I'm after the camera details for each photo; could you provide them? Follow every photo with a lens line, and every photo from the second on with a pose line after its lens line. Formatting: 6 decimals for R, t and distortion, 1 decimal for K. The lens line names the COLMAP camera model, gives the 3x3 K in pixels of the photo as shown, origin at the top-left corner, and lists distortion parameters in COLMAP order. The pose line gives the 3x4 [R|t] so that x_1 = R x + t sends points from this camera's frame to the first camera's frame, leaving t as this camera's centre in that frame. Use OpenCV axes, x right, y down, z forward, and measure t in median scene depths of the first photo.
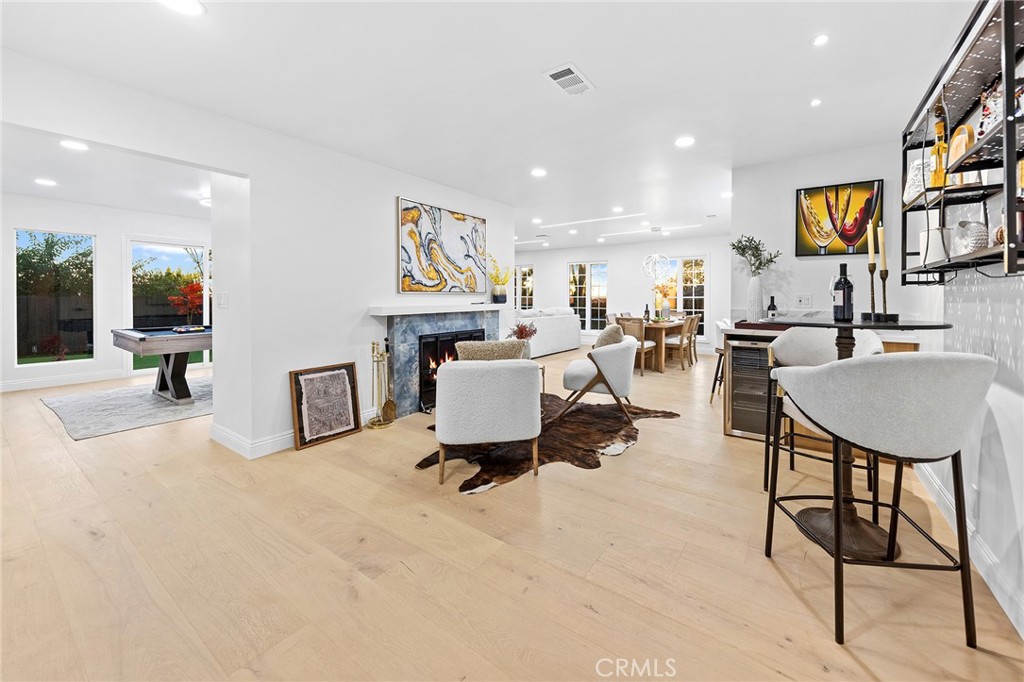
lens RADIAL K [[397.3, 0, 543.1], [0, 397.3, 303.0], [0, 0, 1]] dist [-0.003119, -0.000817]
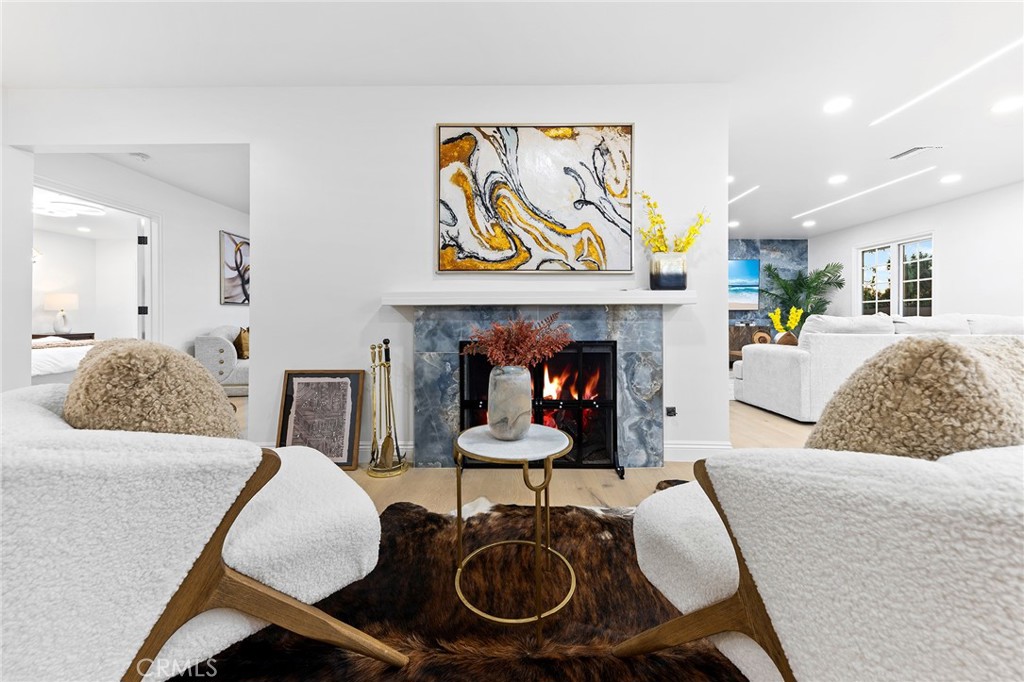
lens RADIAL K [[397.3, 0, 514.9], [0, 397.3, 314.8], [0, 0, 1]] dist [-0.003119, -0.000817]
pose [[0.542836, 0.001959, -0.839836, 0.245479], [-0.013075, 0.999896, -0.006119, 0.043879], [0.839737, 0.014302, 0.542805, 0.745411]]
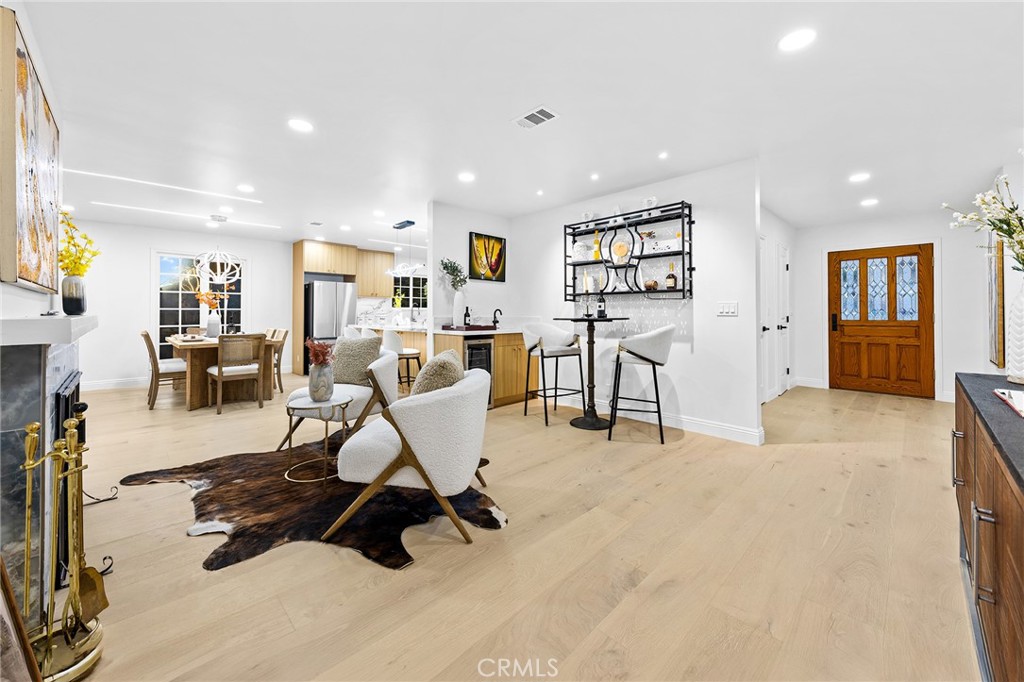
lens RADIAL K [[401.2, 0, 527.1], [0, 401.2, 310.7], [0, 0, 1]] dist [0.000457, -0.001566]
pose [[0.171938, -0.003001, 0.985103, -0.631984], [0.016915, 0.999857, 0.000093, 0.000197], [-0.984963, 0.016647, 0.171964, 0.465651]]
